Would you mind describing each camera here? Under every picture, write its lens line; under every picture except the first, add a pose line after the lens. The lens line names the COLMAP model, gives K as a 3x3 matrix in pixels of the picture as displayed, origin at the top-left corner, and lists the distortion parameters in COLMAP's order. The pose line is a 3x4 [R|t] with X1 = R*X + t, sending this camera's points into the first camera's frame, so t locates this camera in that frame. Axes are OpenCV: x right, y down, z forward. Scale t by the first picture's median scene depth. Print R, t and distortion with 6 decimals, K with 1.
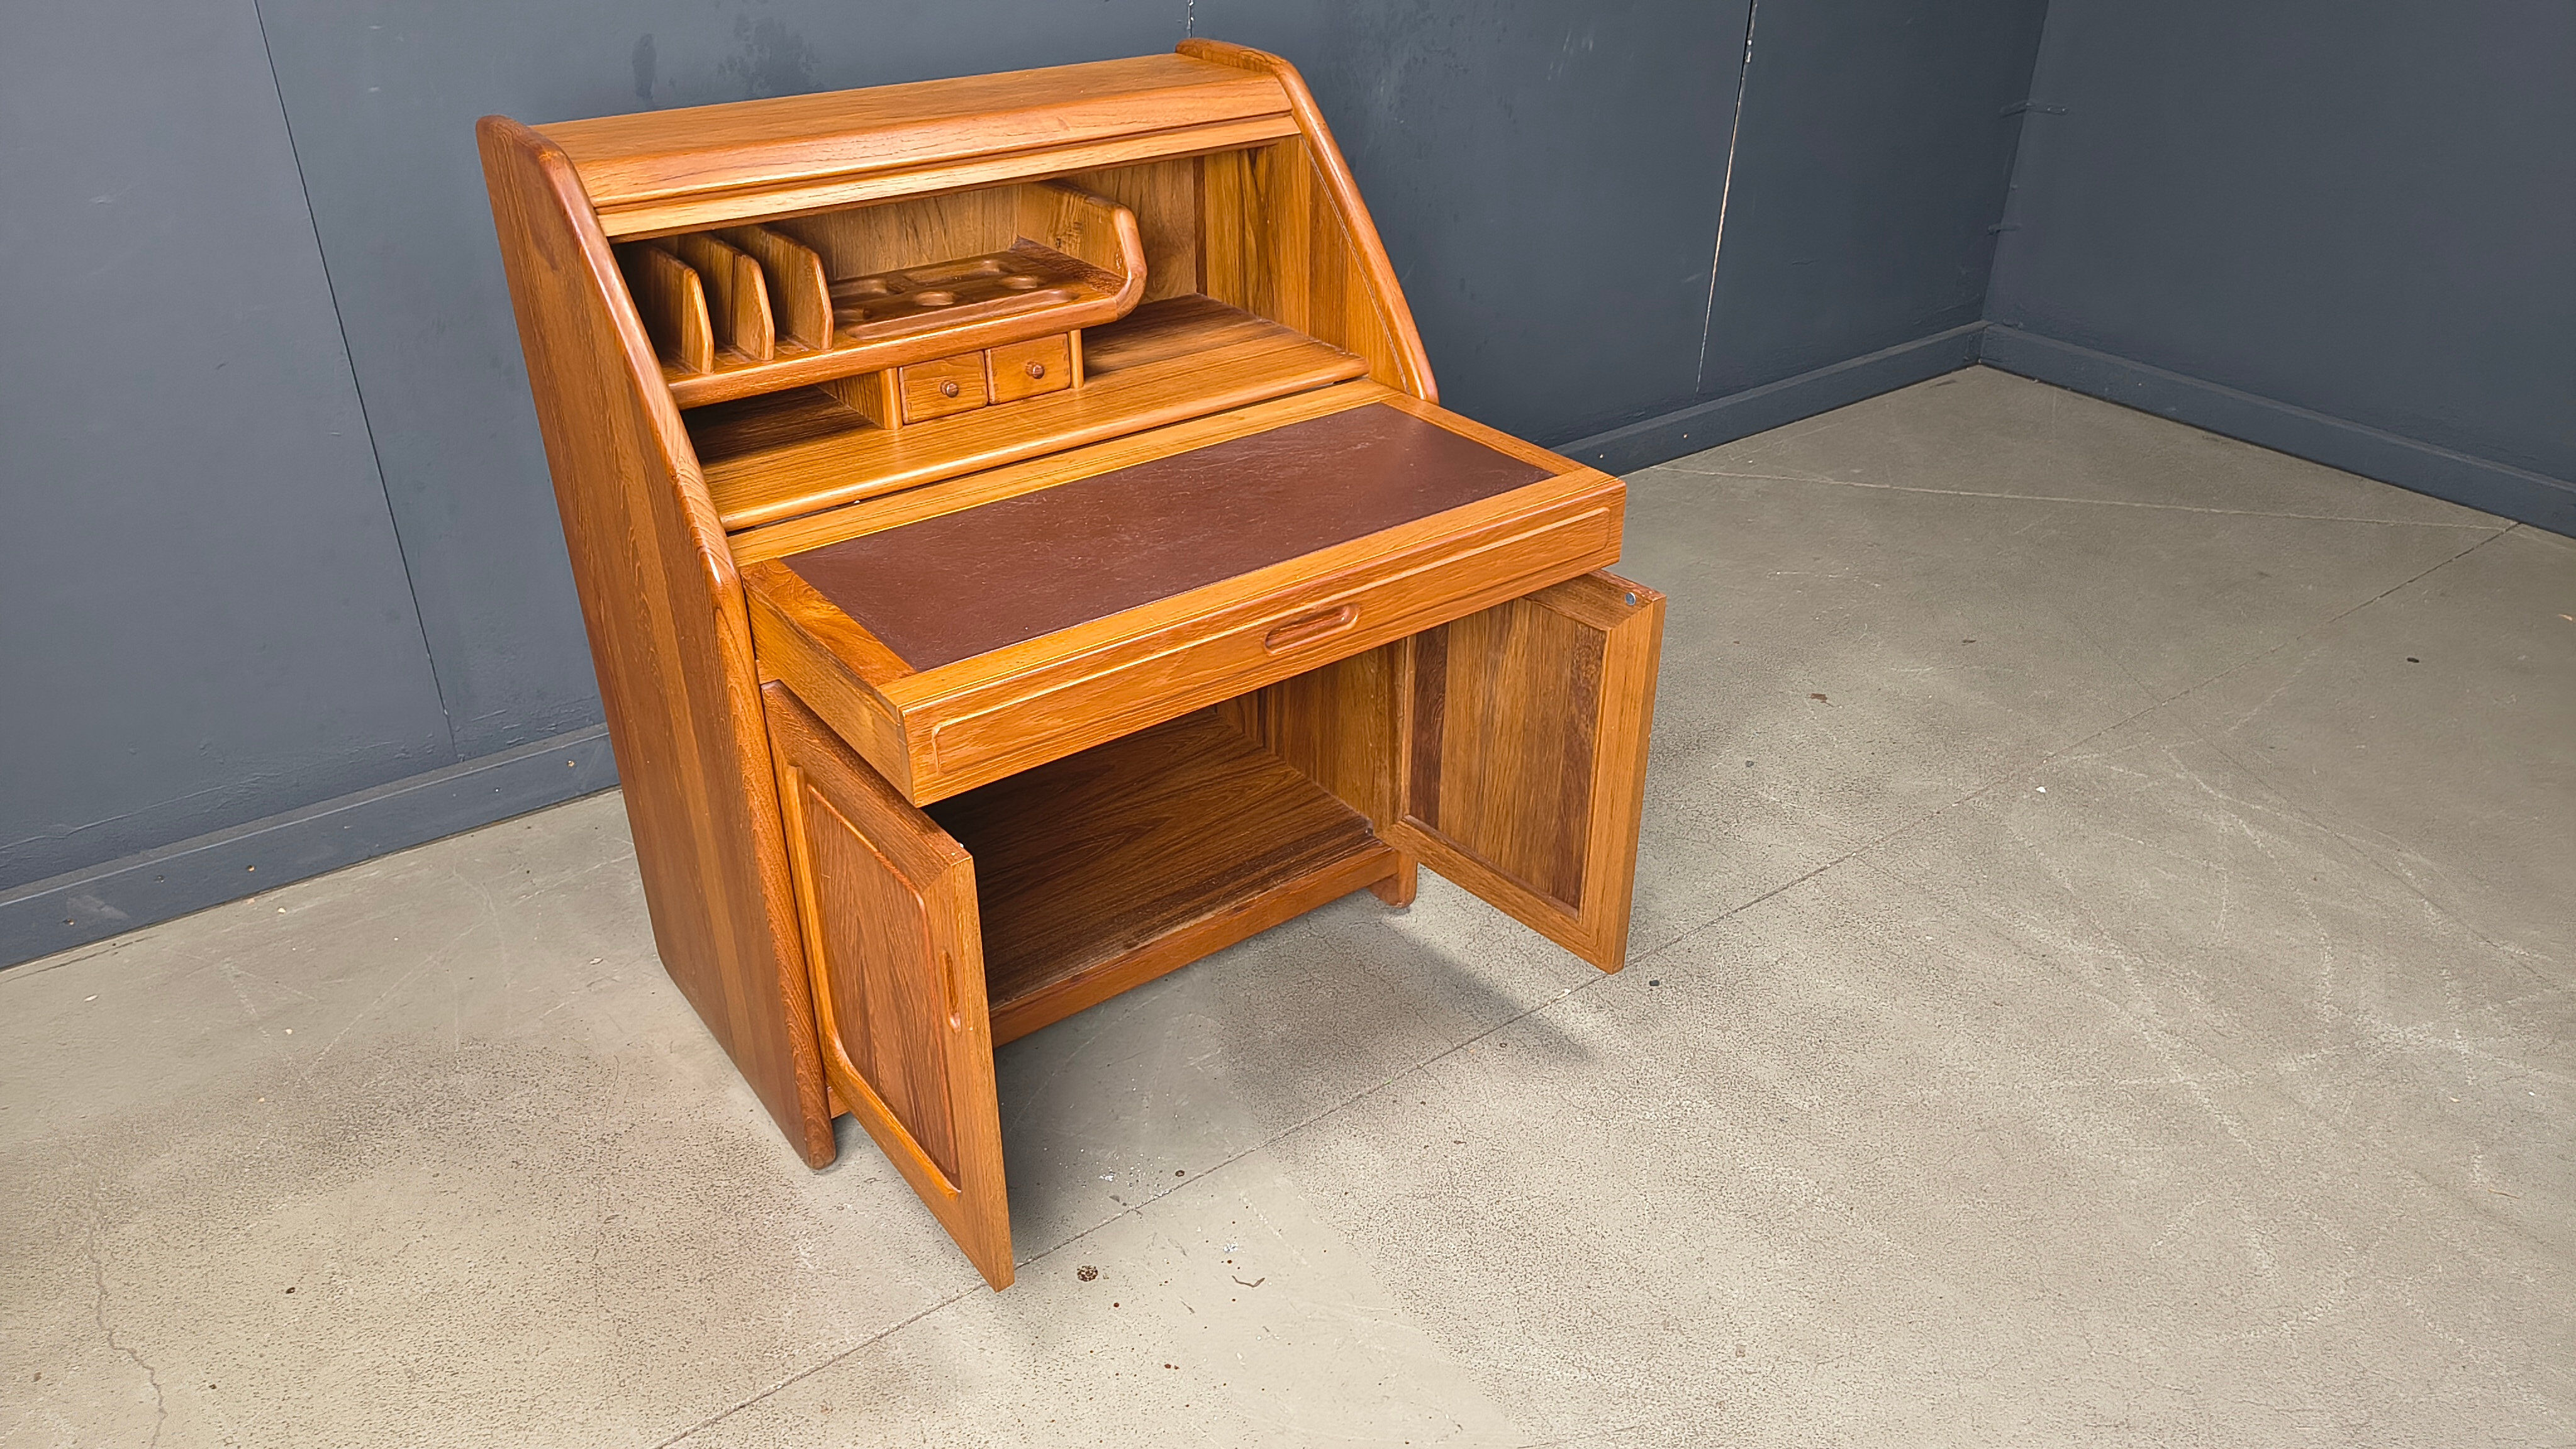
lens RADIAL K [[1774.7, 0, 1276.9], [0, 1774.7, 751.9], [0, 0, 1]] dist [0.005770, -0.002252]
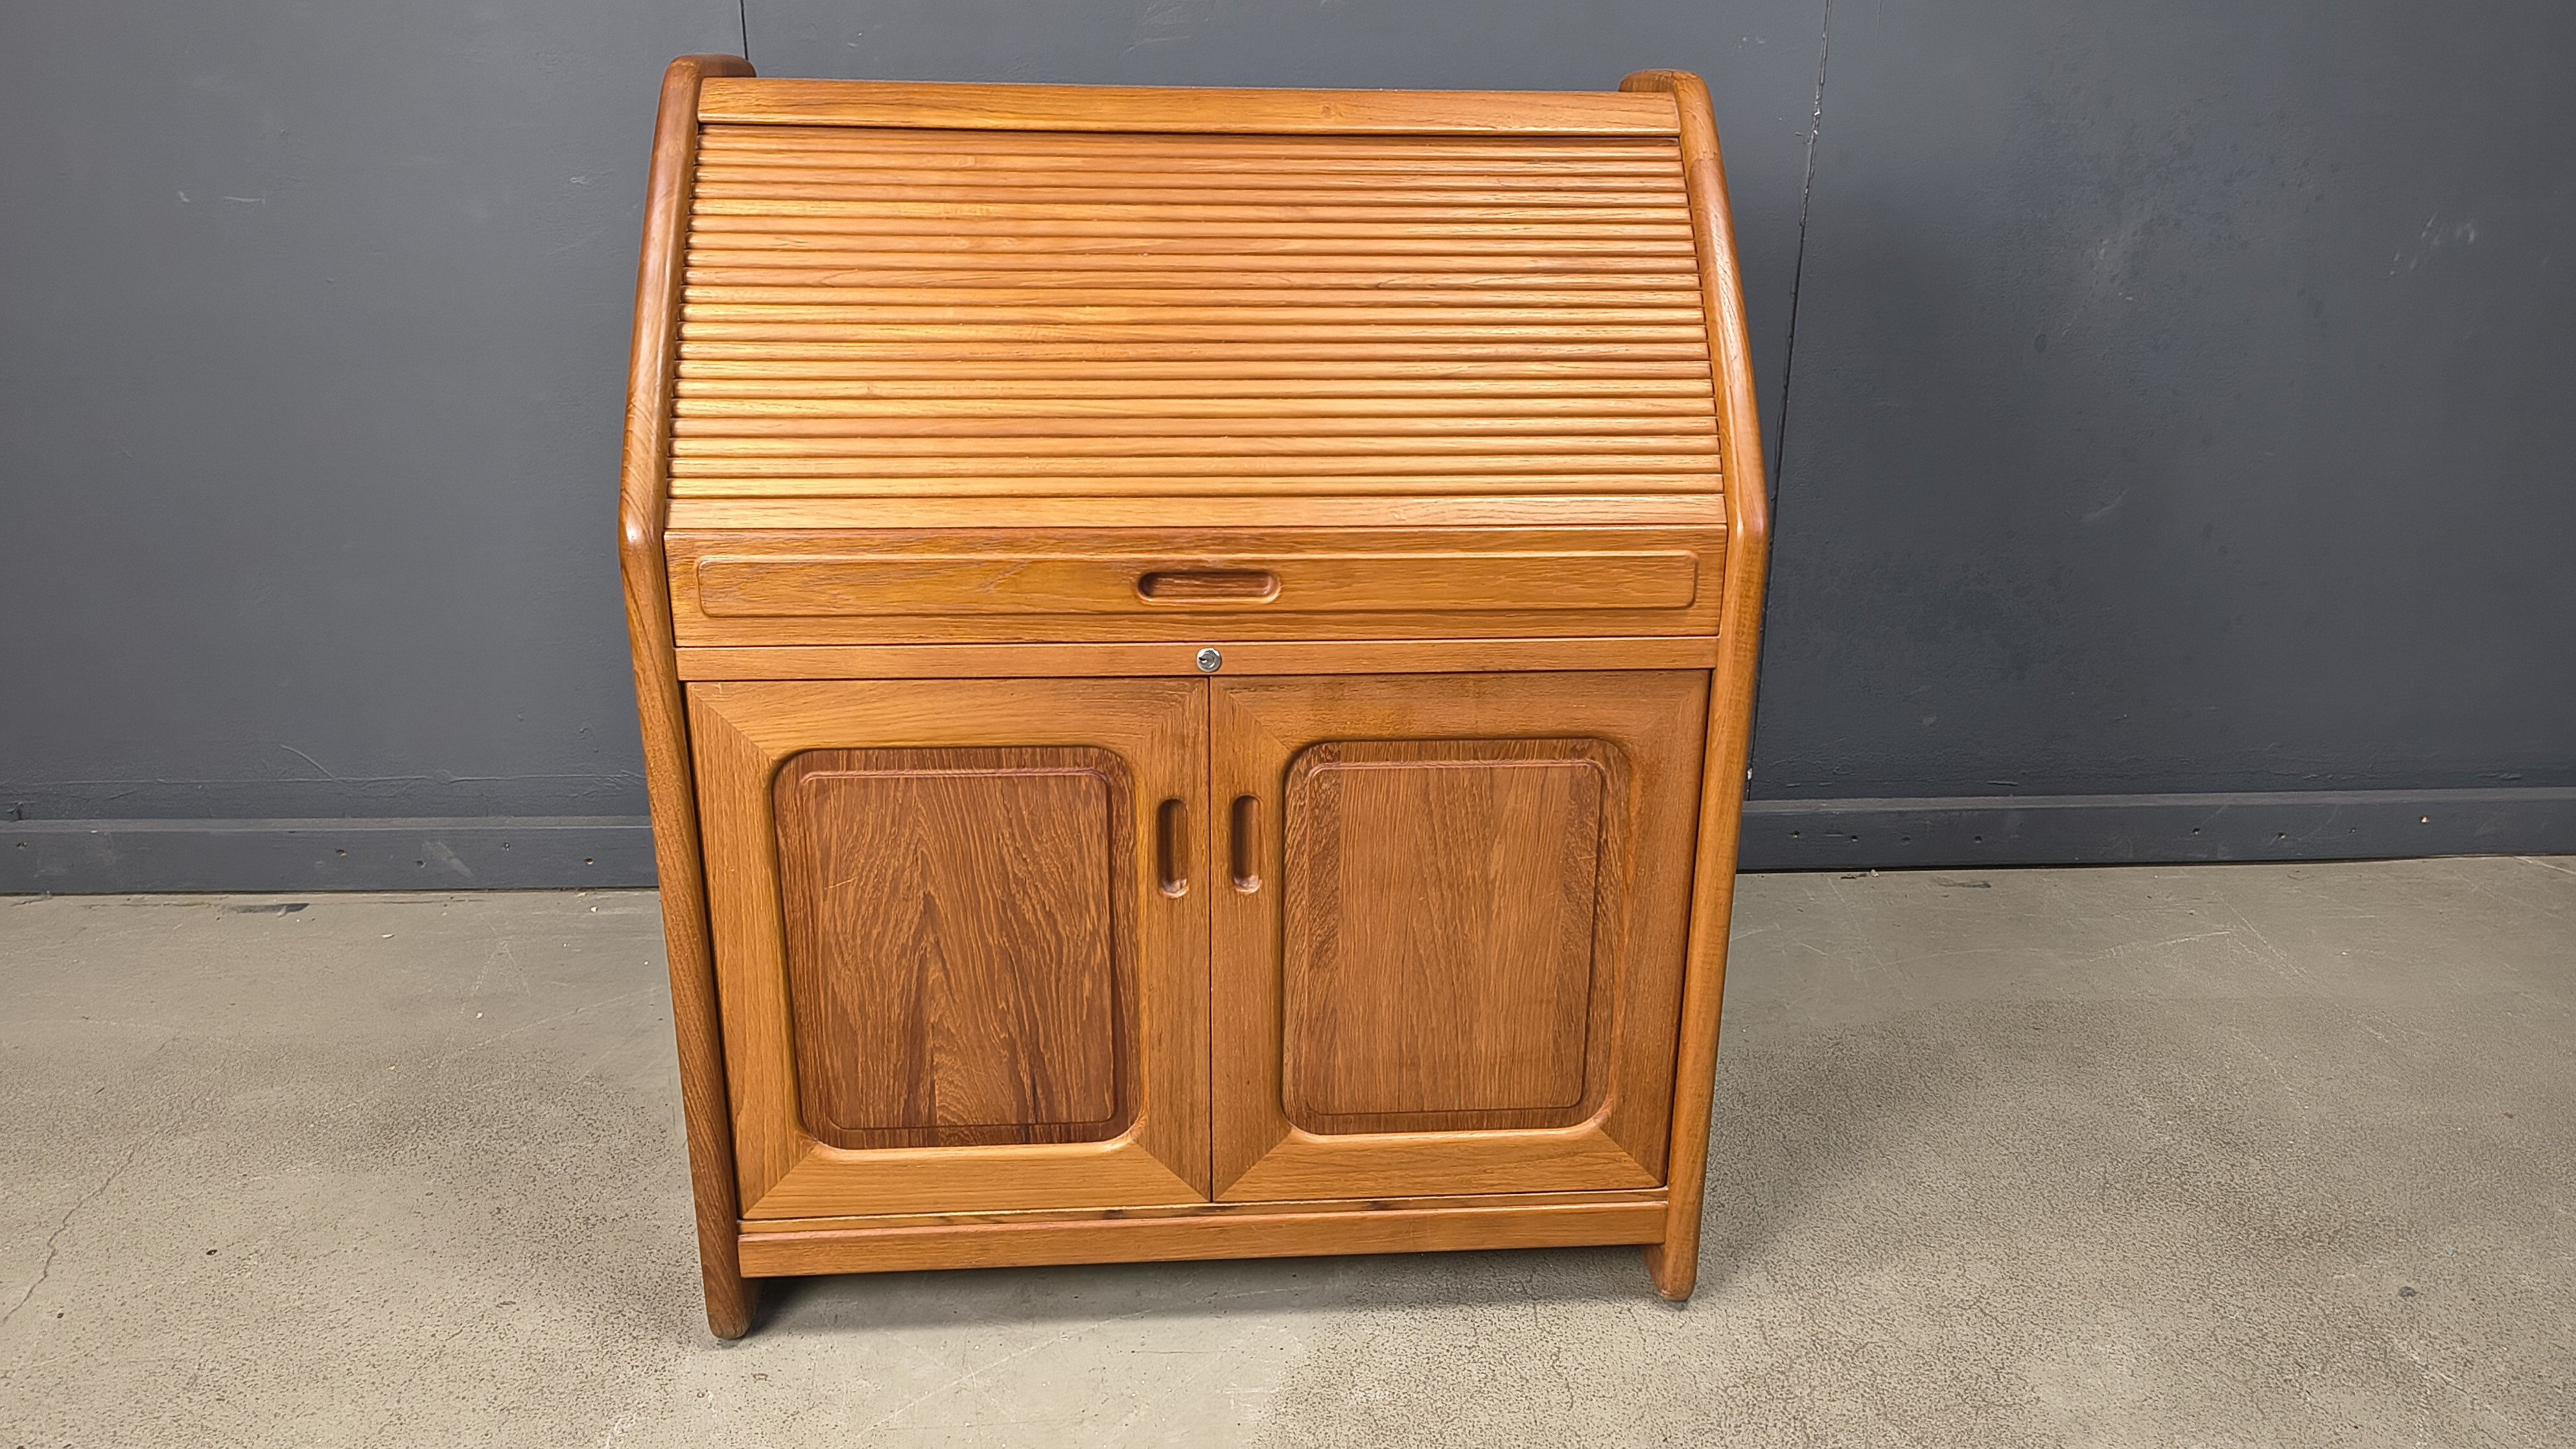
lens RADIAL K [[1845.6, 0, 1327.8], [0, 1845.6, 737.5], [0, 0, 1]] dist [0.006595, -0.010221]
pose [[0.847289, 0.190891, -0.495643, 0.301484], [-0.278656, 0.954202, -0.108855, -0.003329], [0.452164, 0.230345, 0.861678, 0.330712]]
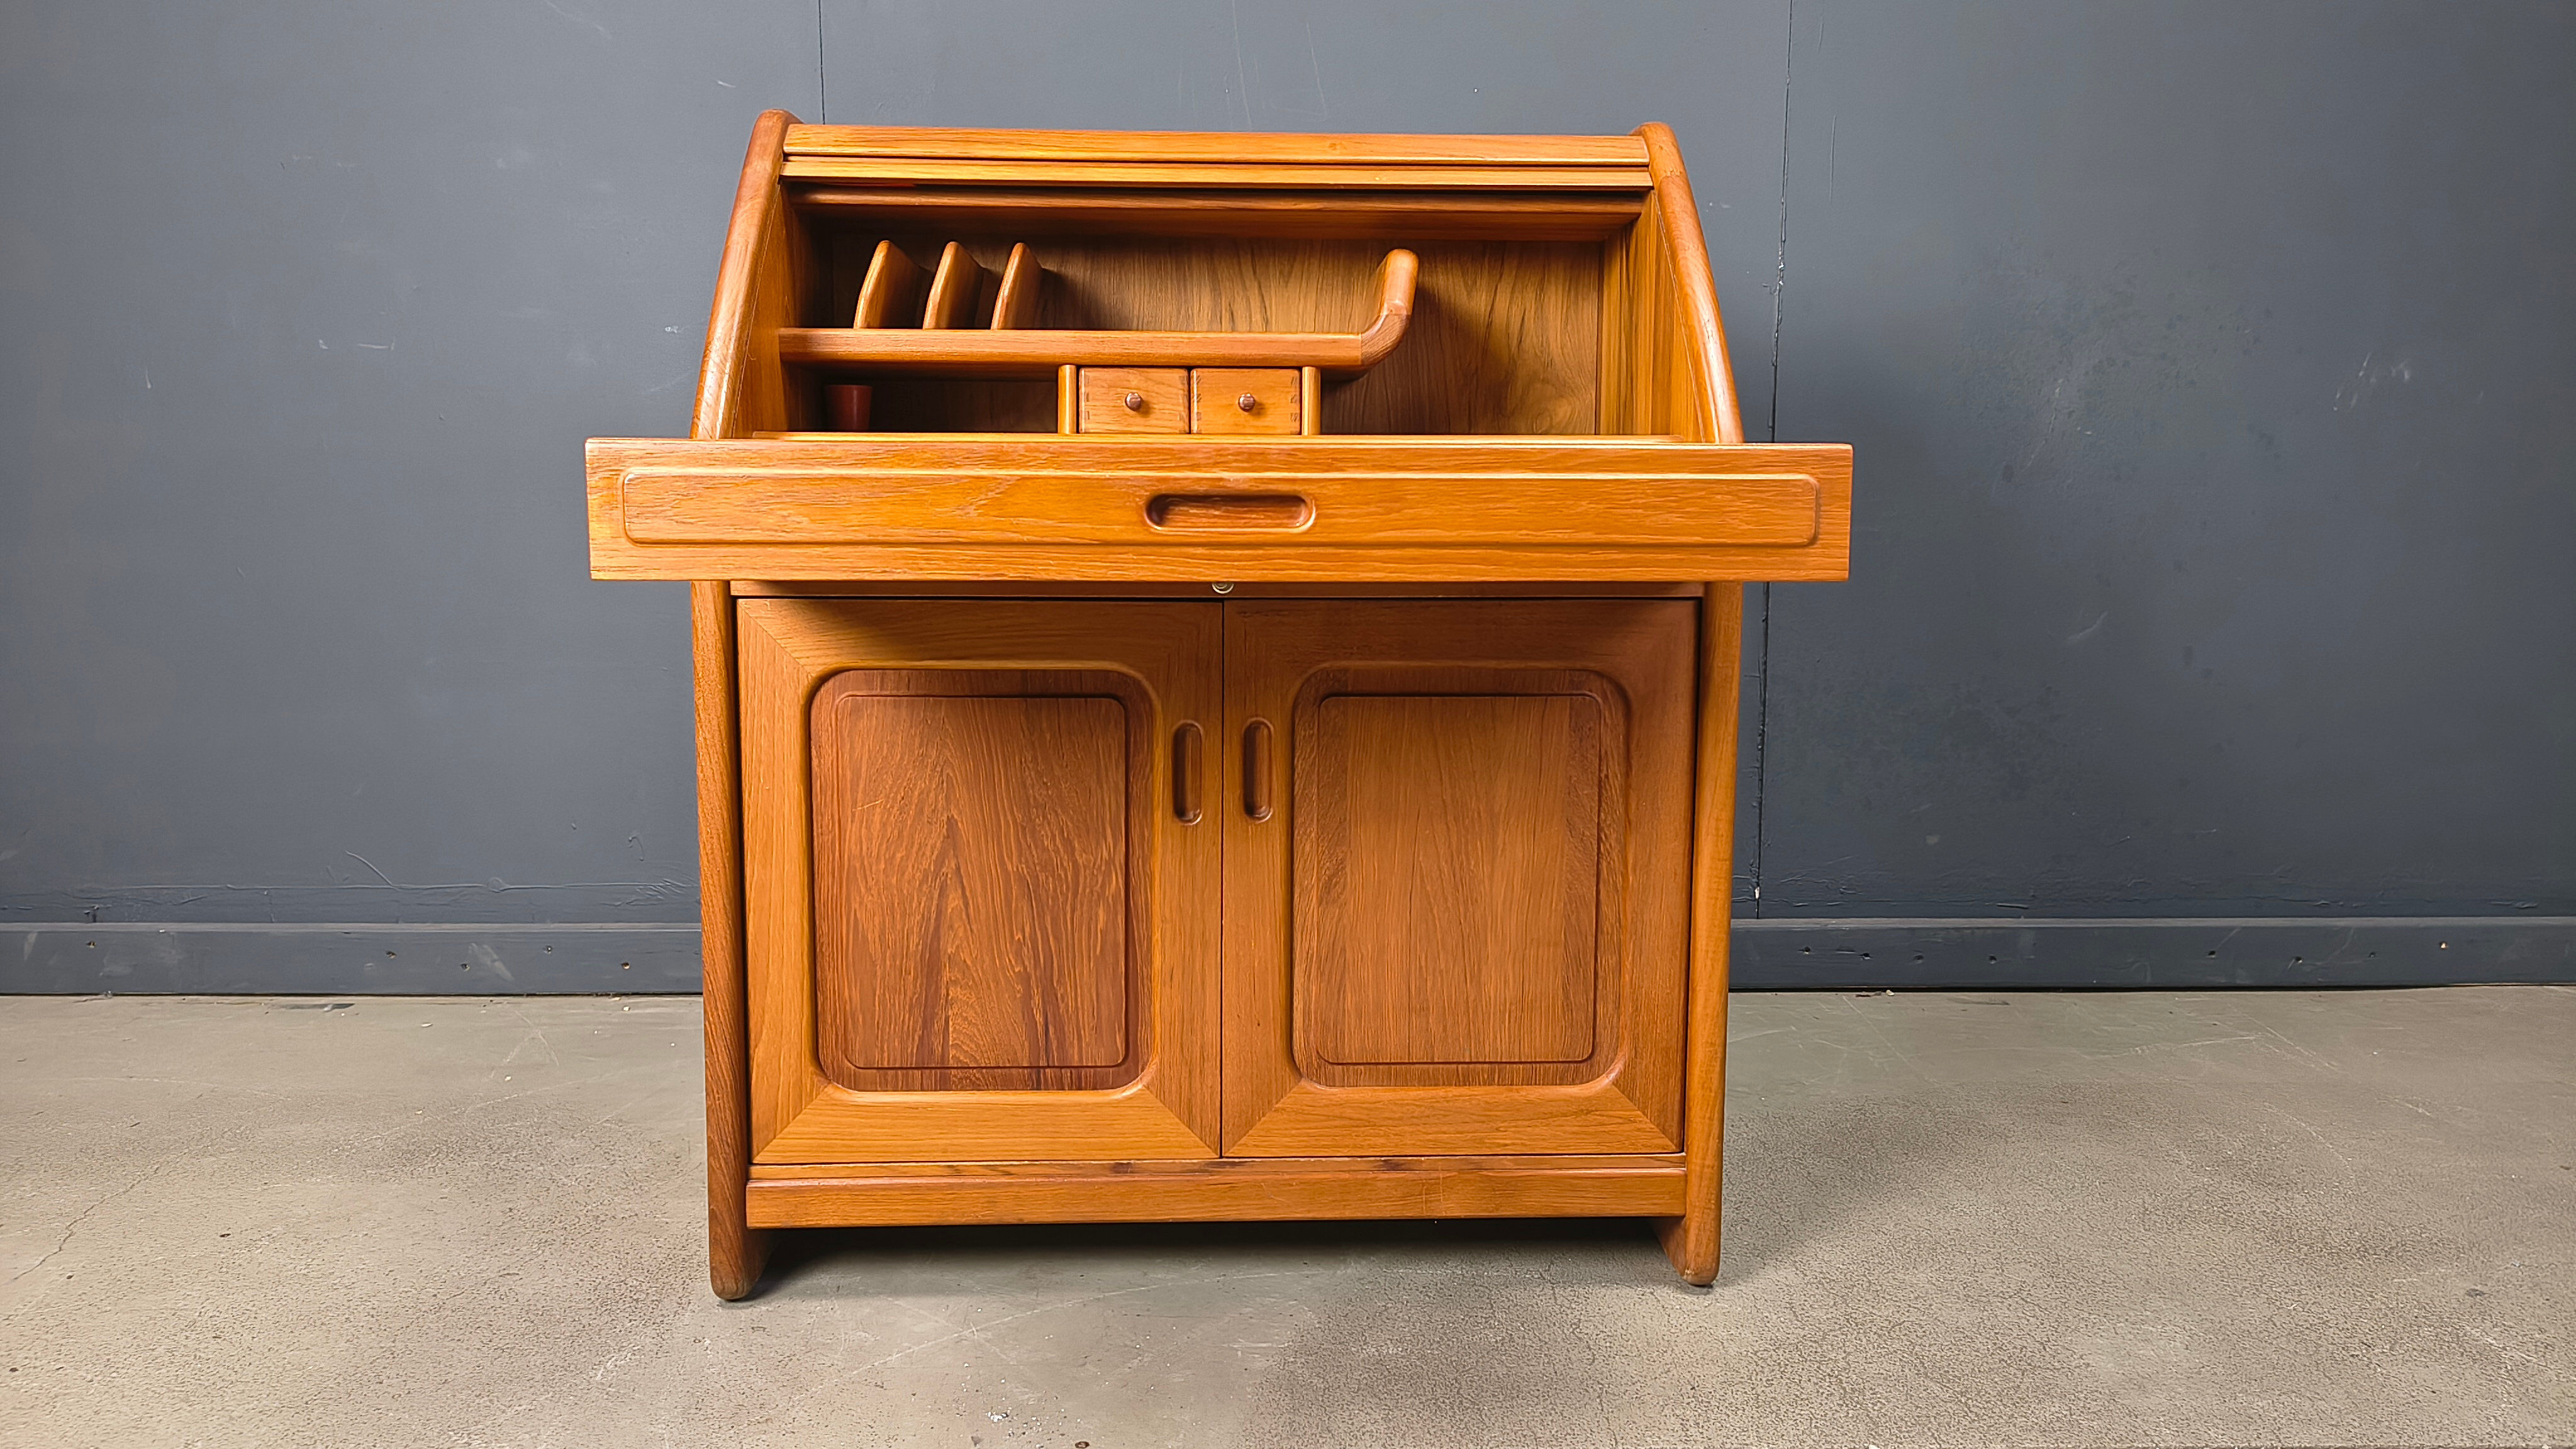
lens RADIAL K [[1791.1, 0, 1282.2], [0, 1791.1, 707.1], [0, 0, 1]] dist [0.003232, -0.004547]
pose [[0.827297, 0.068034, -0.557630, 0.336283], [-0.286431, 0.905001, -0.314532, 0.166461], [0.483257, 0.419934, 0.768191, 0.381963]]
